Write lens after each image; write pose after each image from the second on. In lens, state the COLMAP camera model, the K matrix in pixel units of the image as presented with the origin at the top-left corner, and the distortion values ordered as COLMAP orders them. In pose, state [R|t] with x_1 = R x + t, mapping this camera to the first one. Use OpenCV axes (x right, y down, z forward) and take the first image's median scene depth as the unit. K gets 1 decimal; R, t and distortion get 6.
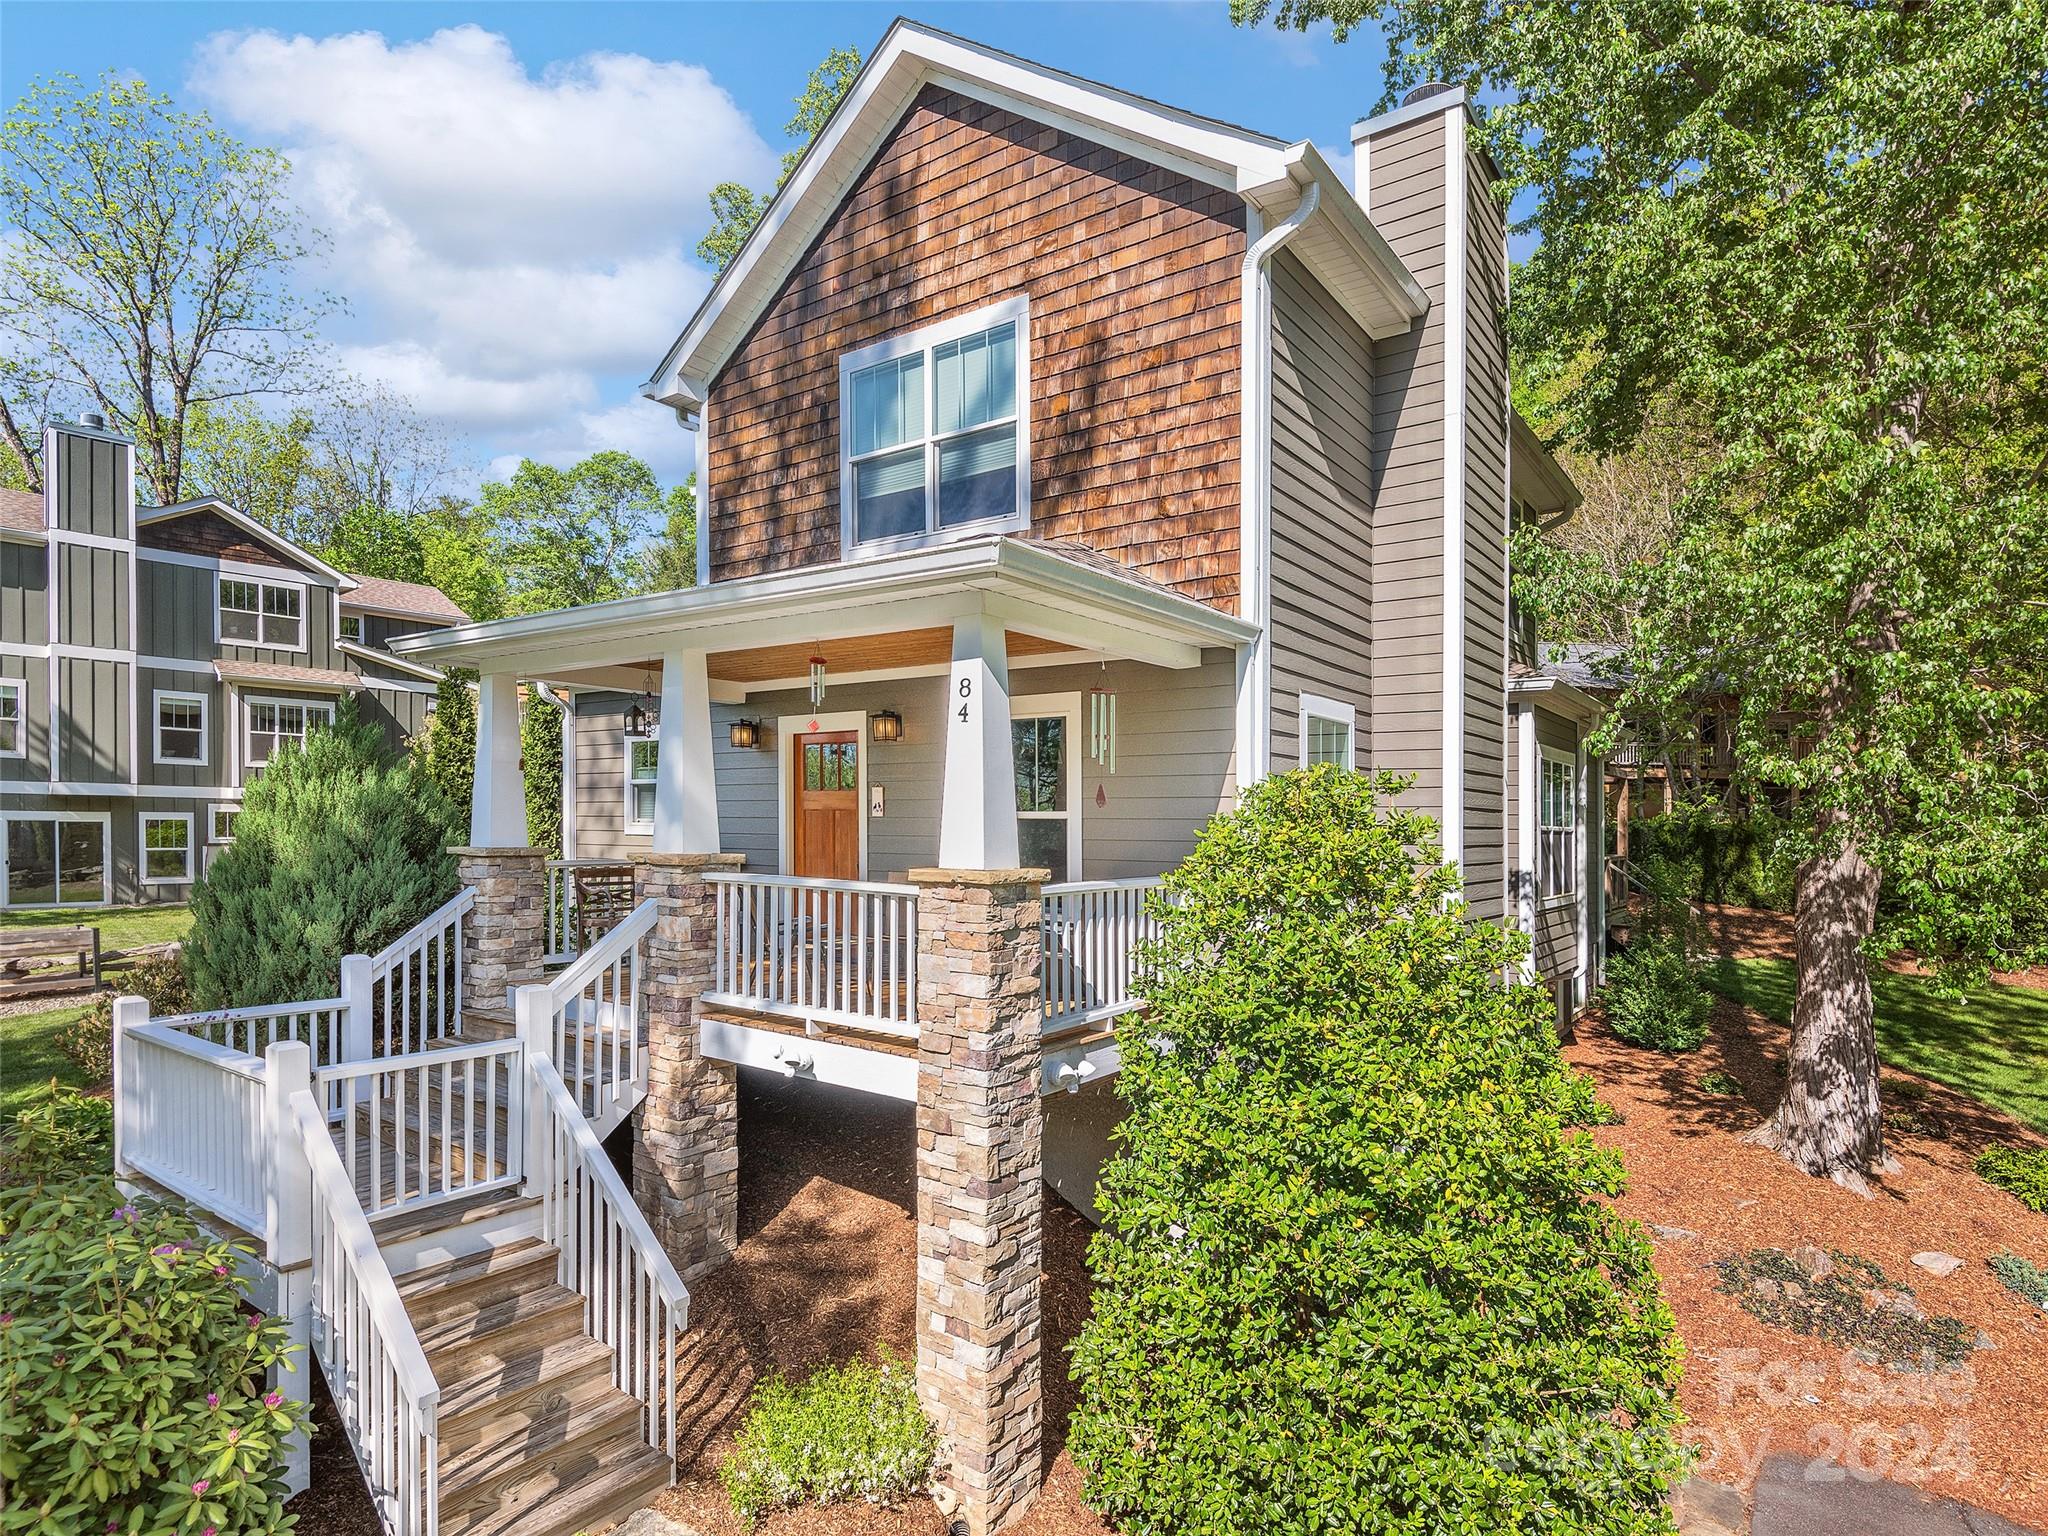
lens RADIAL K [[1178.2, 0, 980.1], [0, 1178.2, 814.4], [0, 0, 1]] dist [0.008688, -0.000304]
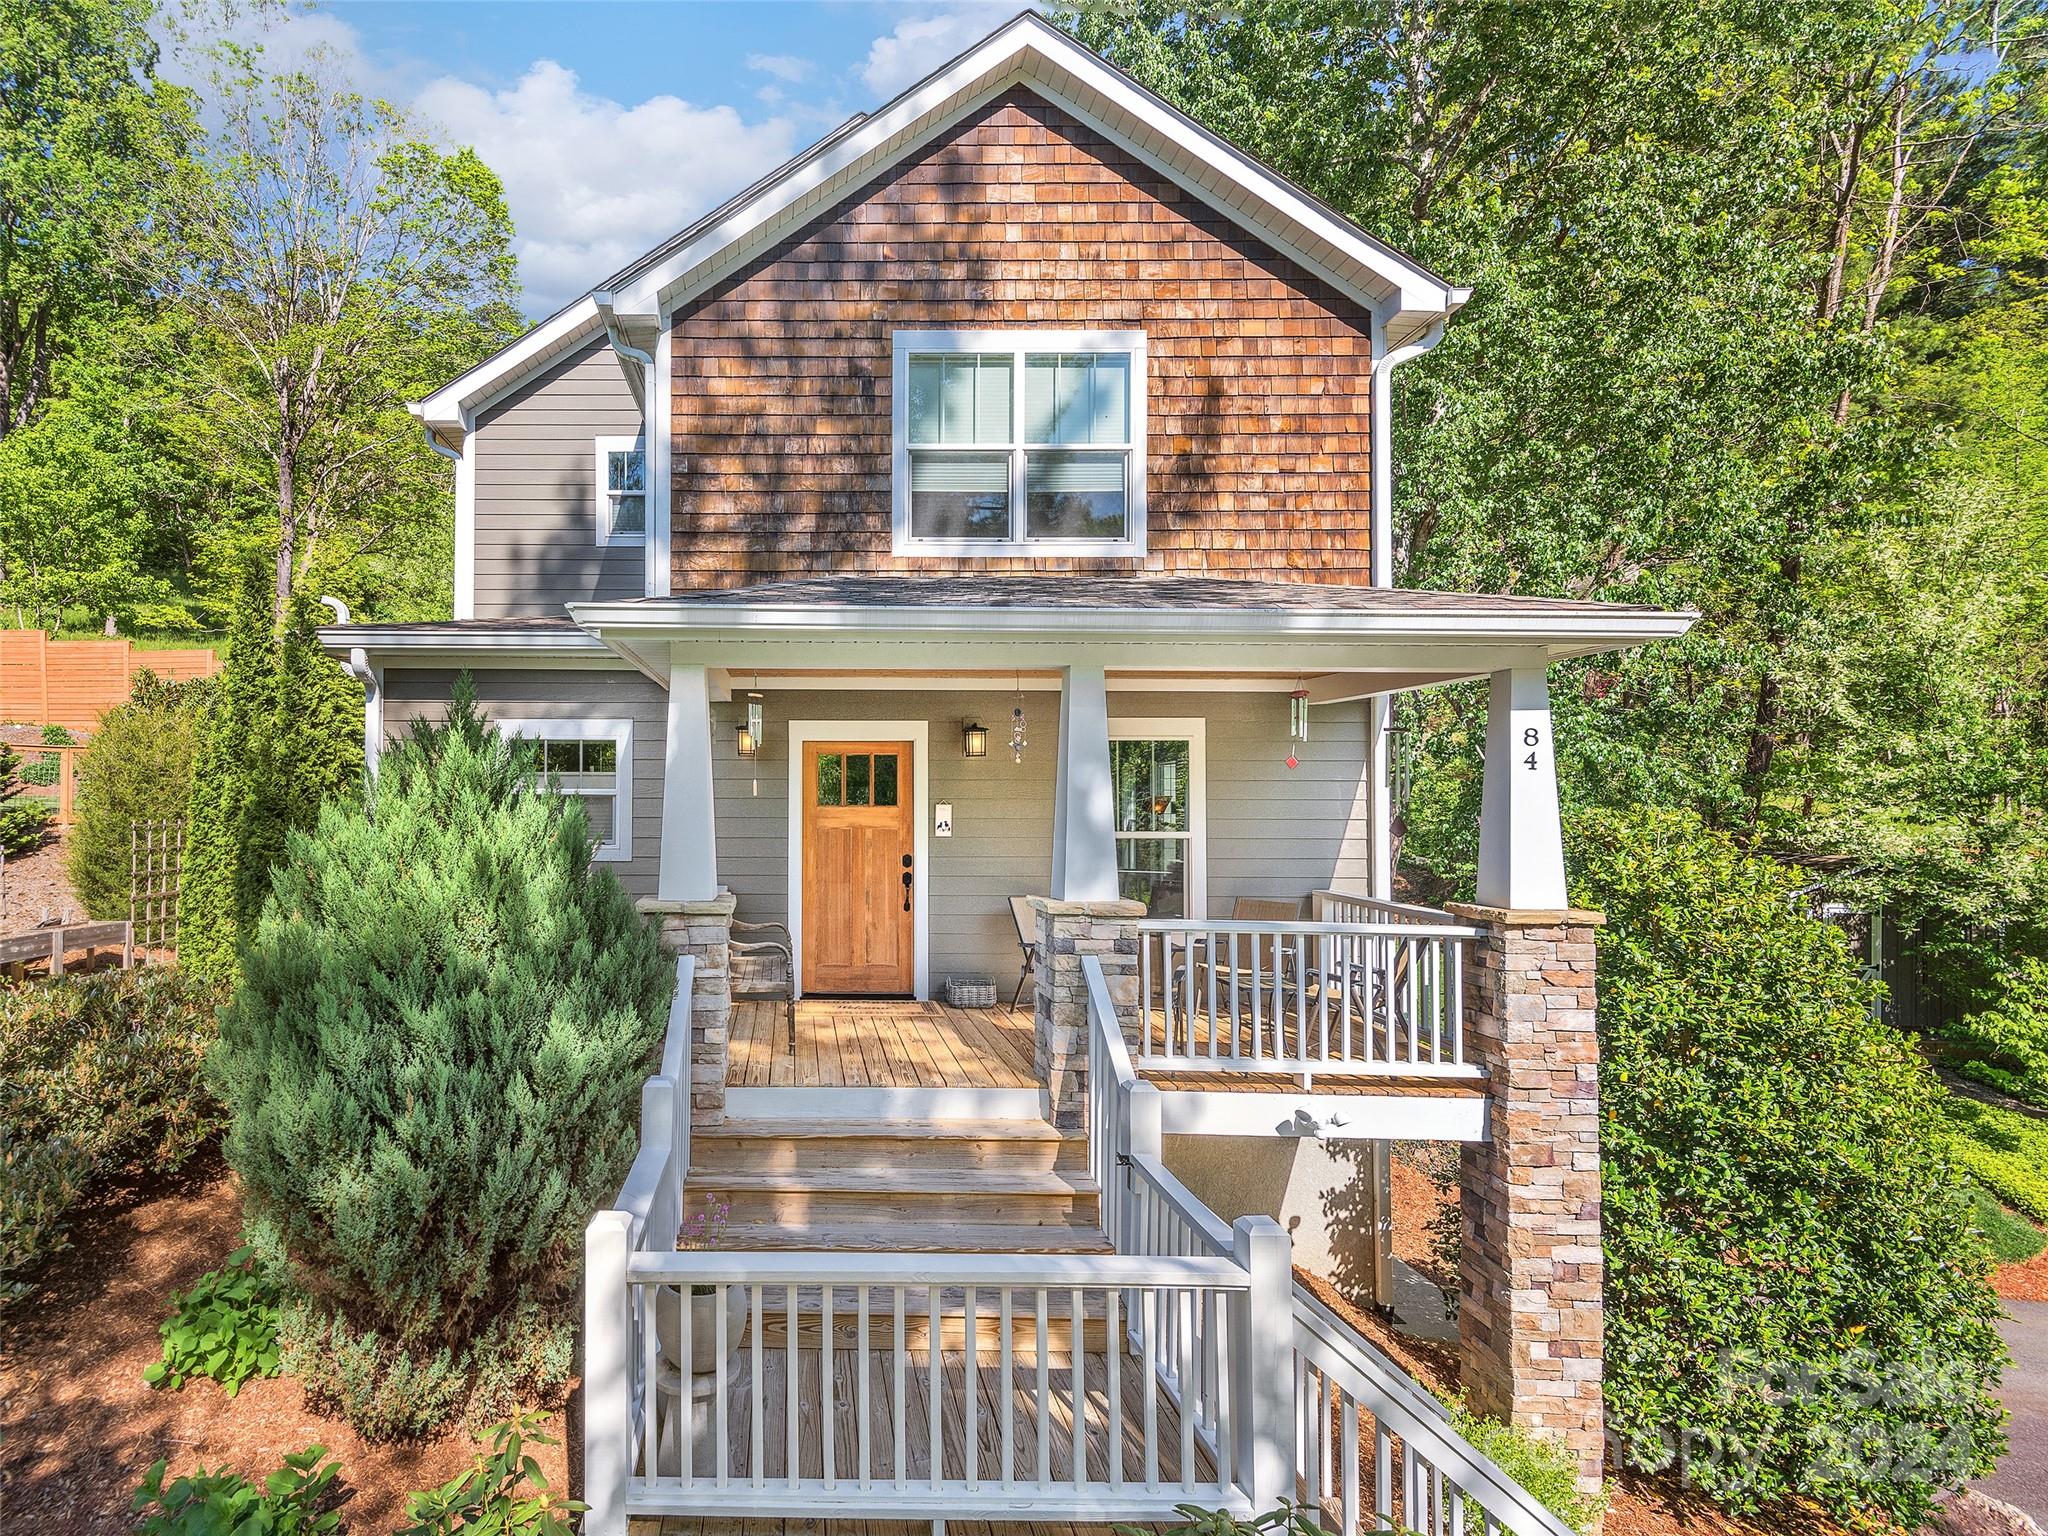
lens RADIAL K [[1067.0, 0, 1020.7], [0, 1067.0, 771.2], [0, 0, 1]] dist [0.002699, -0.002925]
pose [[0.792949, 0.014076, 0.609126, -0.600199], [-0.002102, 0.999790, -0.020366, -0.035329], [-0.609285, 0.014869, 0.792812, 0.324784]]
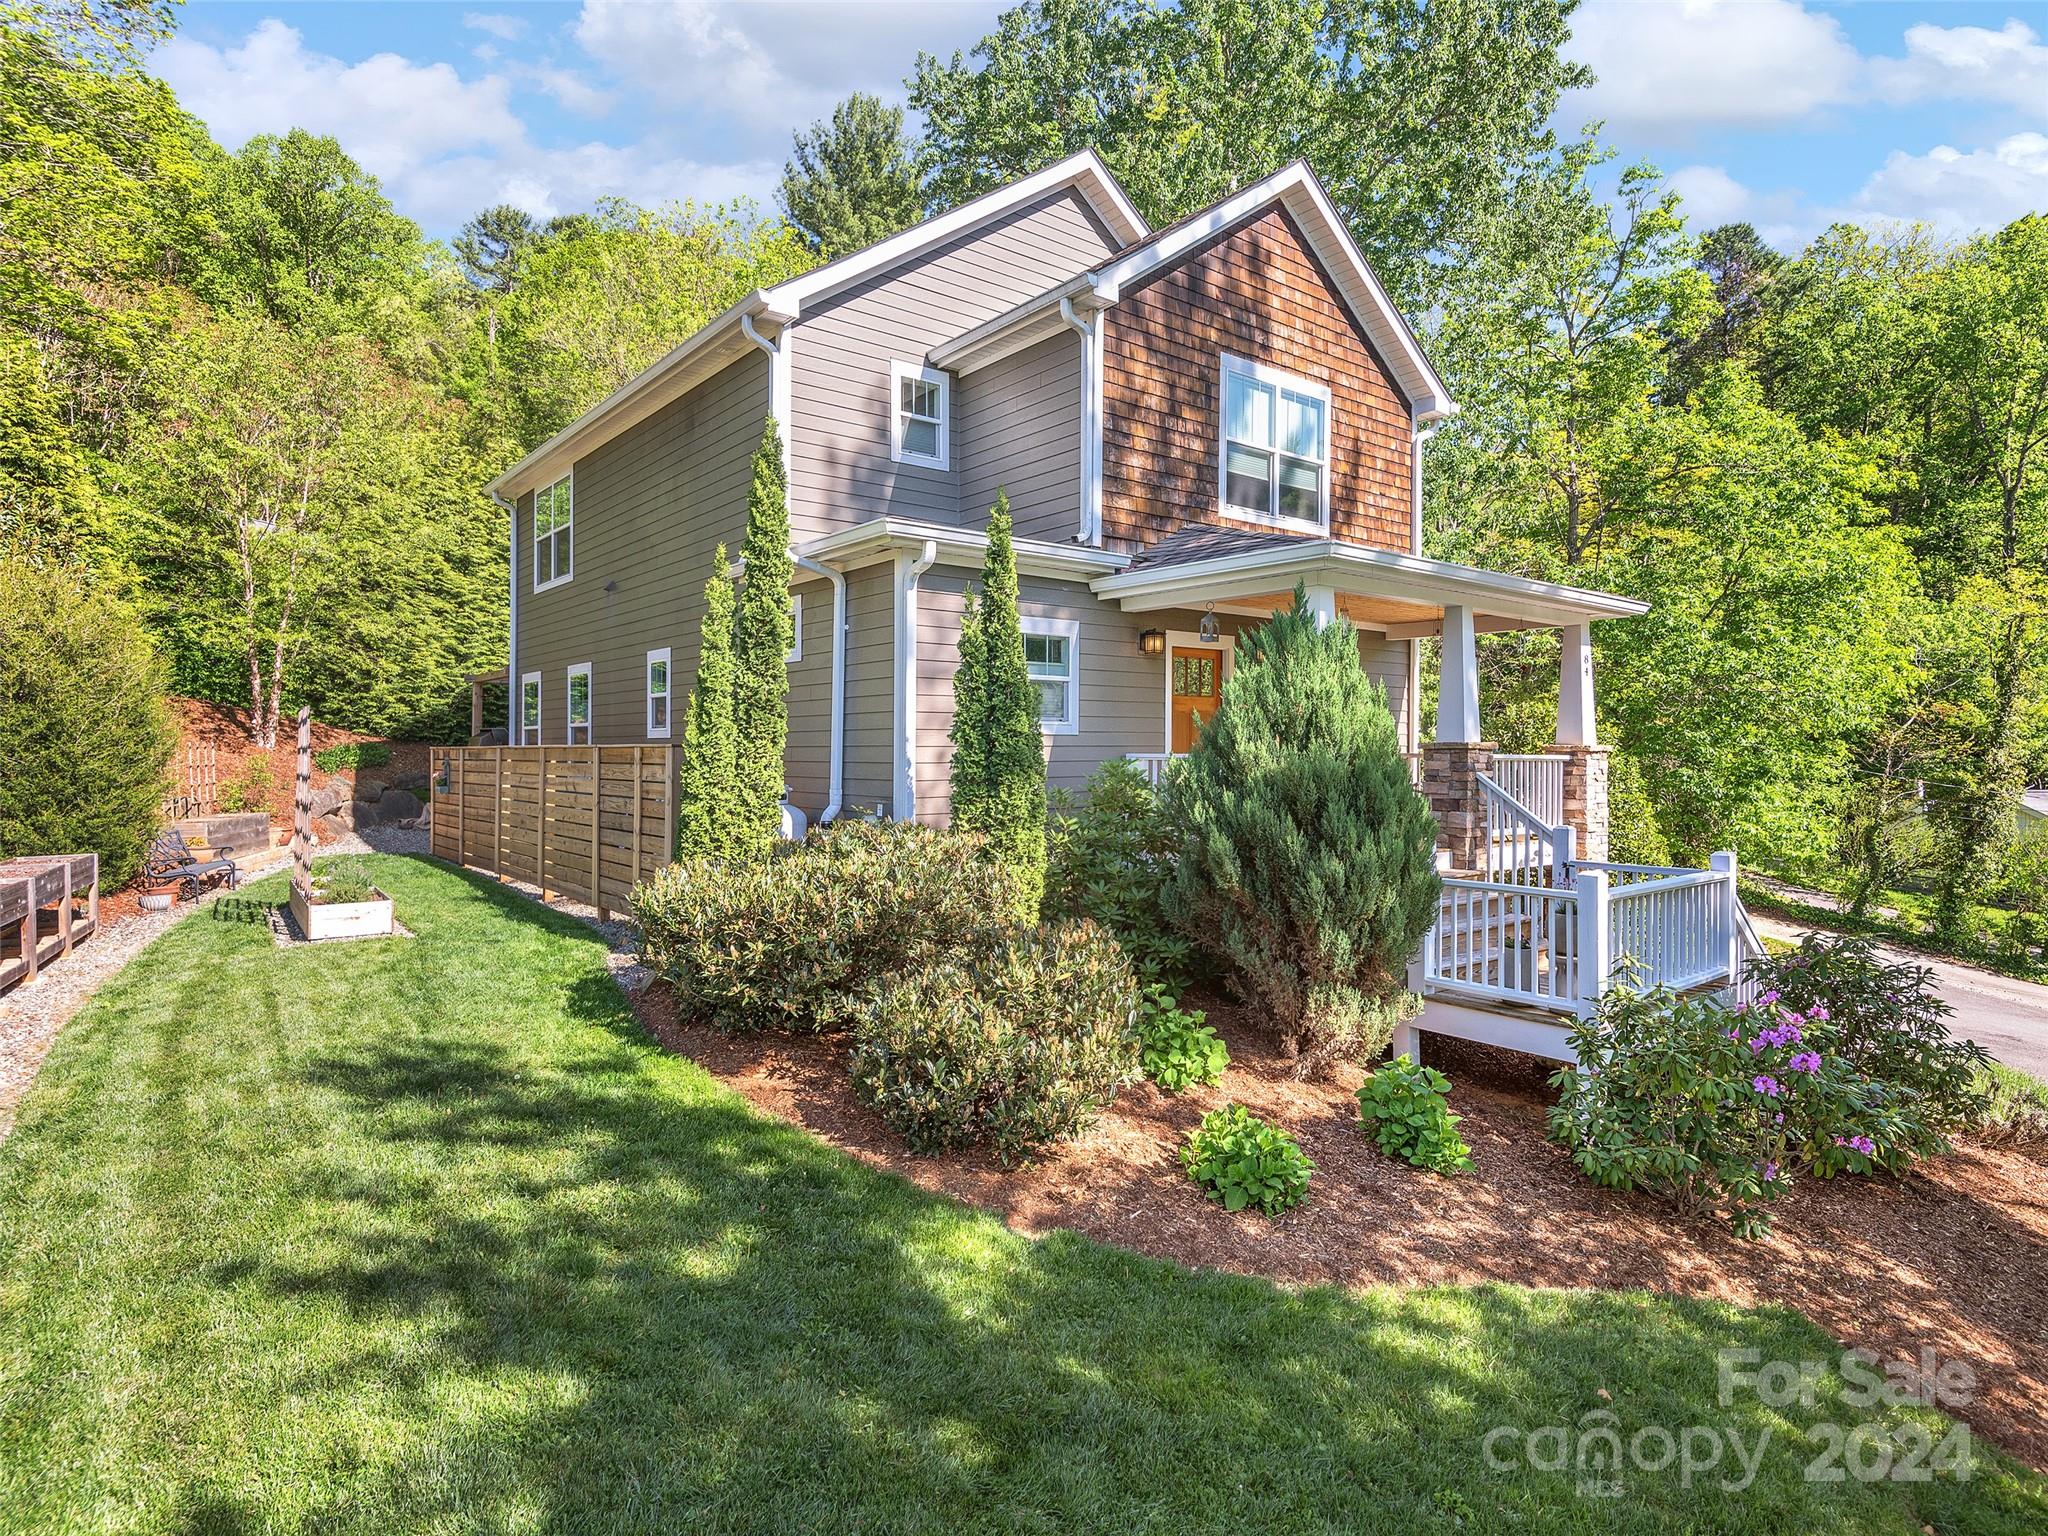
lens RADIAL K [[1067.0, 0, 1028.1], [0, 1067.0, 767.2], [0, 0, 1]] dist [0.002699, -0.002925]
pose [[0.245658, -0.018877, 0.969173, -1.444685], [0.003728, 0.999821, 0.018529, 0.038857], [-0.969349, -0.000939, 0.245685, 1.032144]]
